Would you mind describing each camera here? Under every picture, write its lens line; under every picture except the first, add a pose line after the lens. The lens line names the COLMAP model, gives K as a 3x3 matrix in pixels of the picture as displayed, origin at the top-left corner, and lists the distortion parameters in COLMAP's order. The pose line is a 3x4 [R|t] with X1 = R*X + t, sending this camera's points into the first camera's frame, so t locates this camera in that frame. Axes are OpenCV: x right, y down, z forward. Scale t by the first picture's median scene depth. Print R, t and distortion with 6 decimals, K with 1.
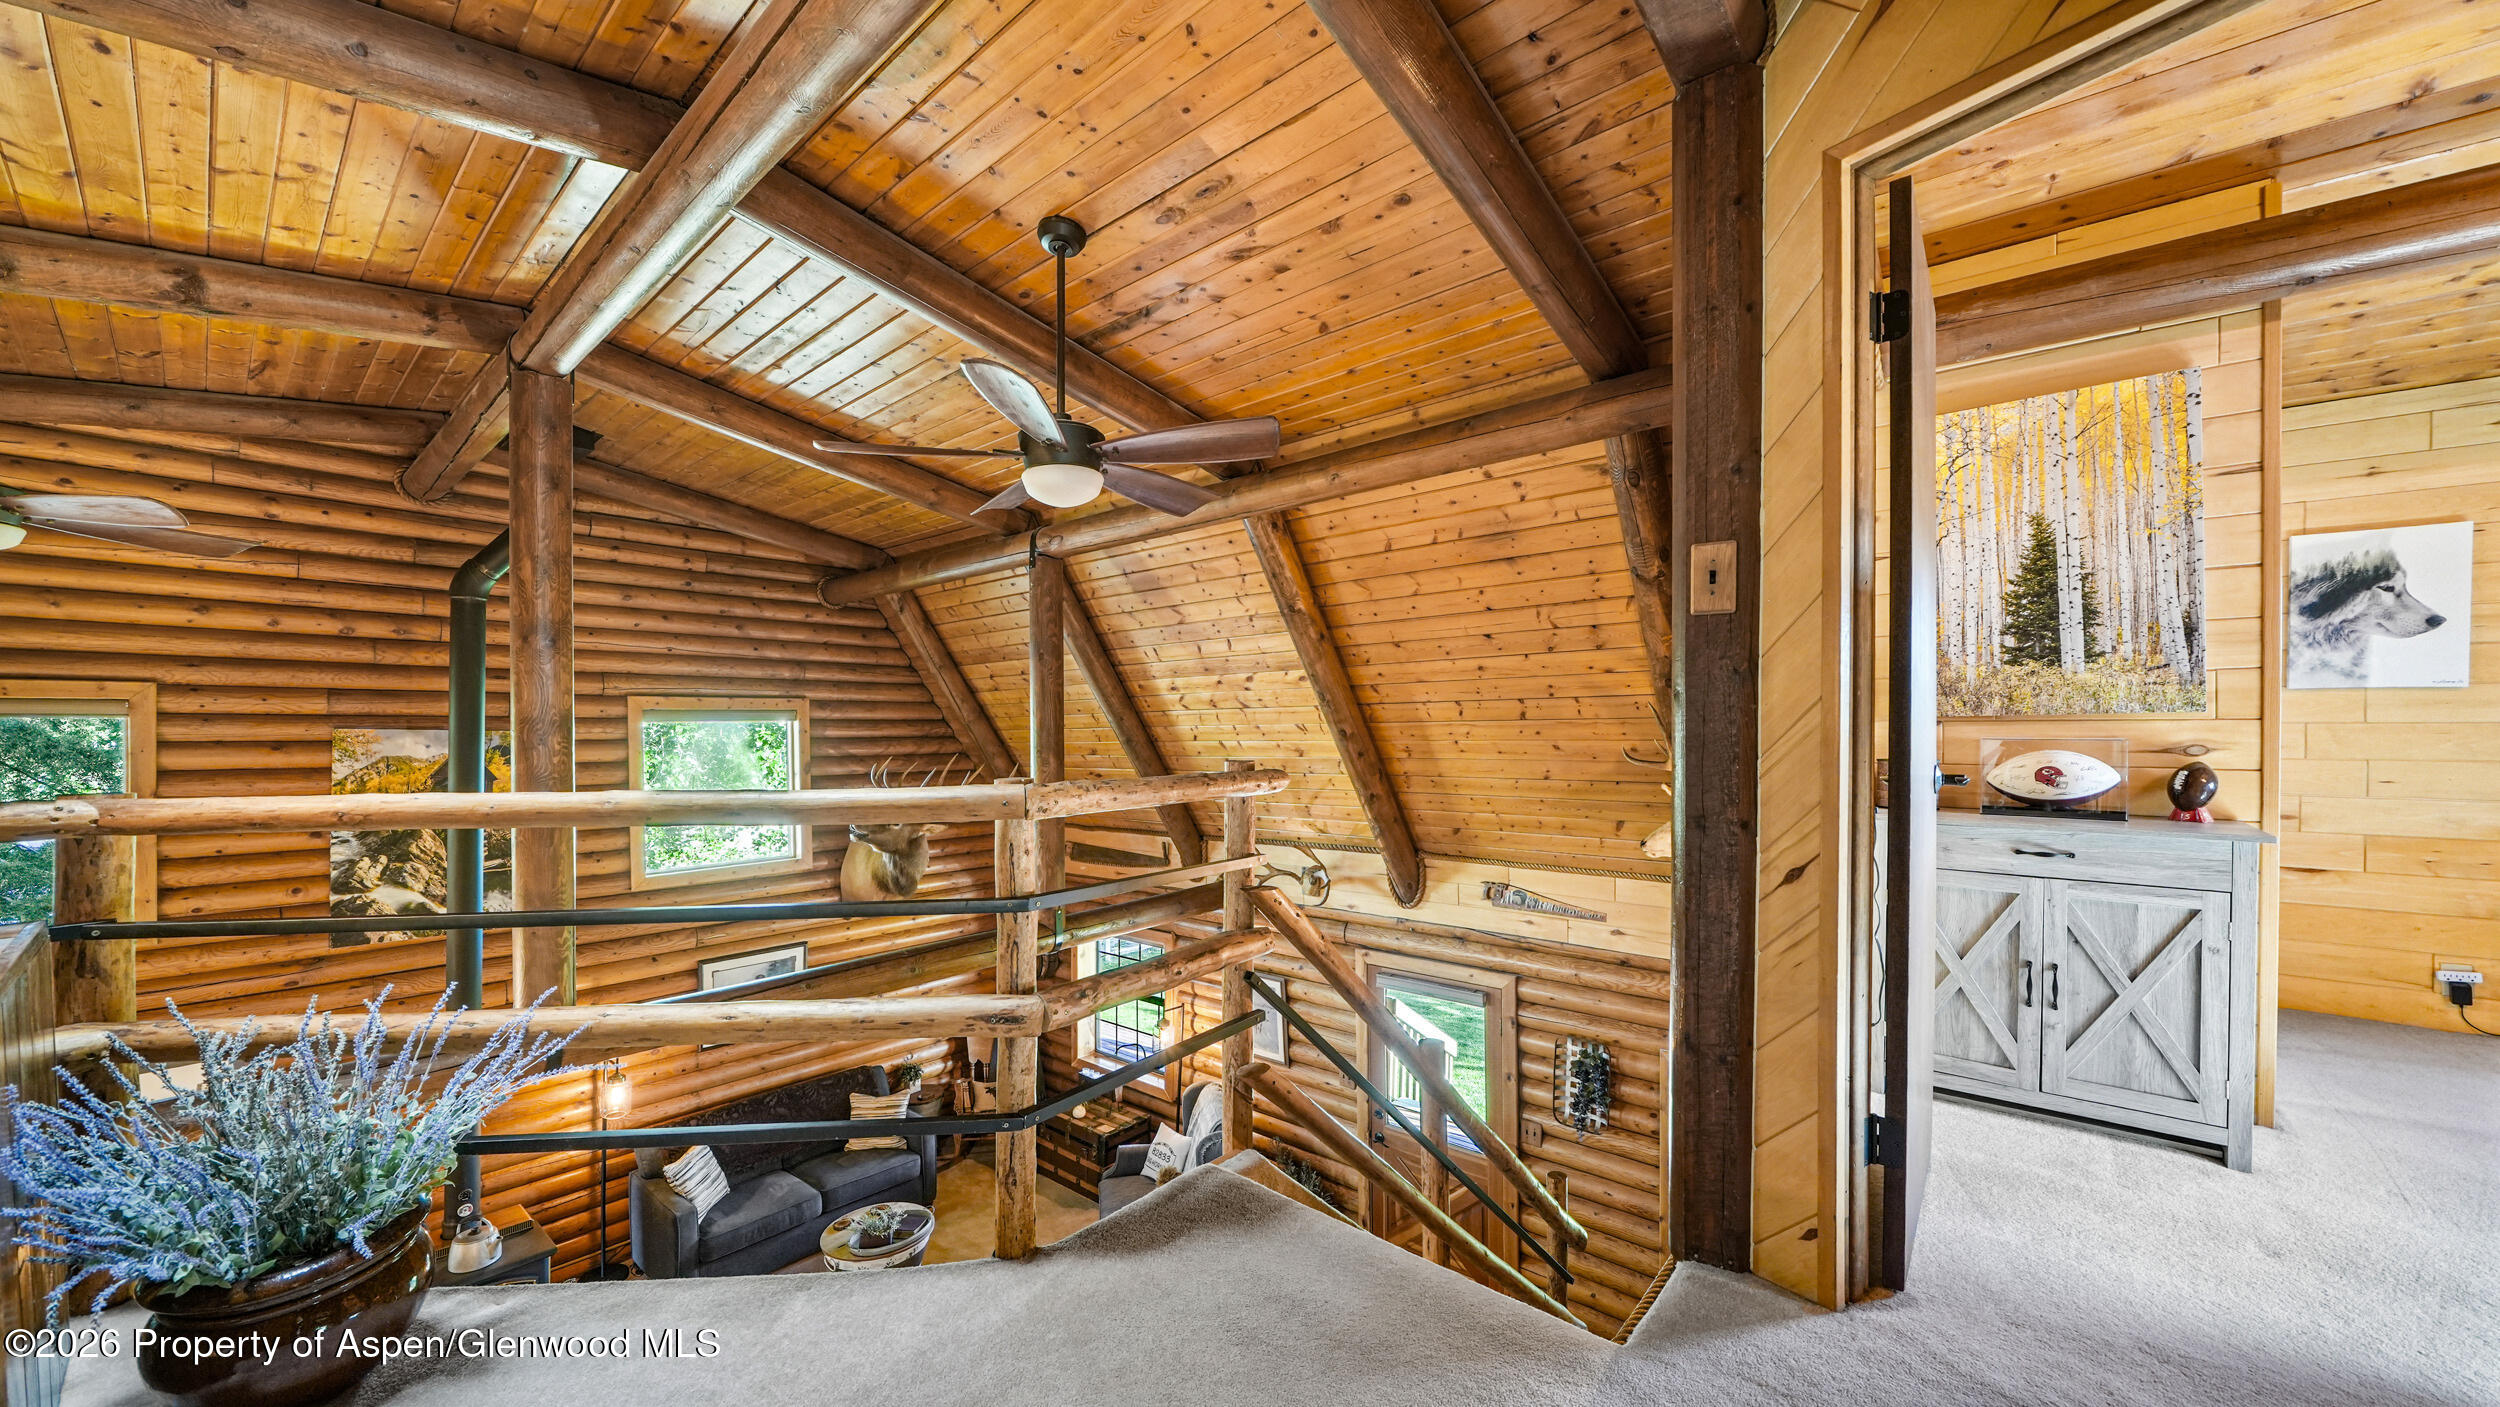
lens RADIAL K [[895.5, 0, 1230.6], [0, 895.5, 727.1], [0, 0, 1]] dist [-0.010646, 0.000122]
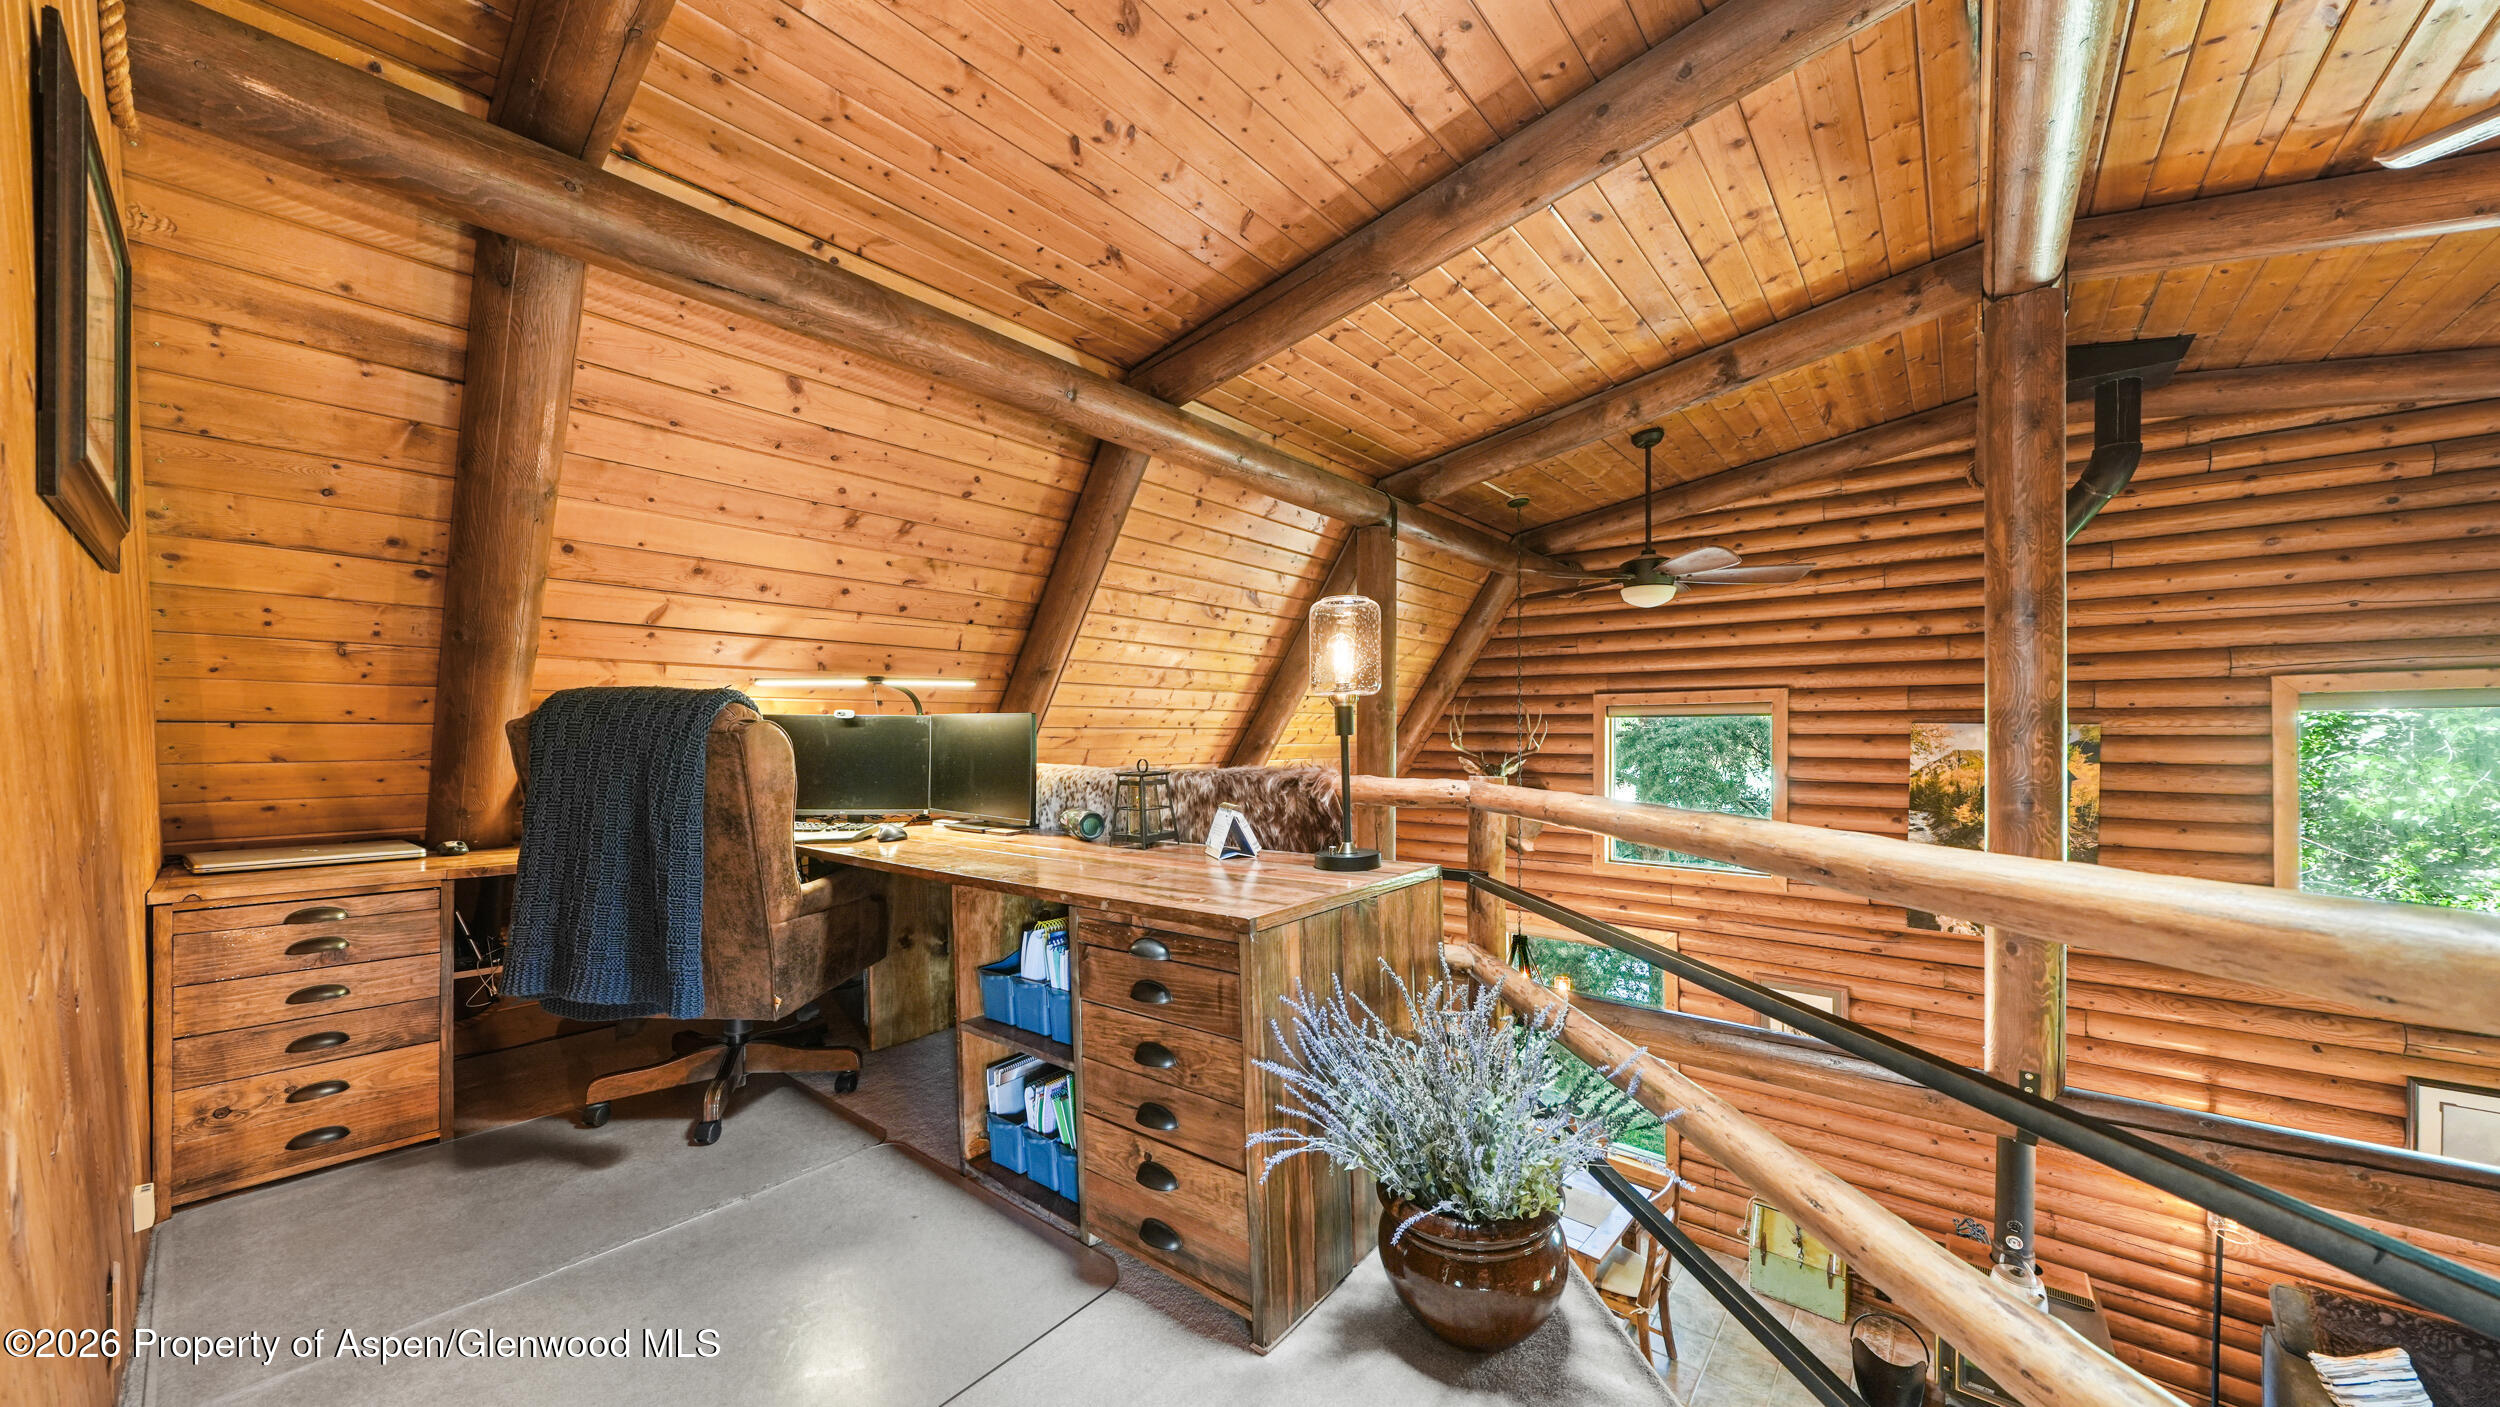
lens RADIAL K [[850.9, 0, 1248.1], [0, 850.9, 733.6], [0, 0, 1]] dist [-0.005235, -0.000152]
pose [[0.016415, 0.006995, -0.999841, 0.002203], [0.009421, 0.999930, 0.007150, -0.000595], [0.999821, -0.009537, 0.016348, 0.183529]]
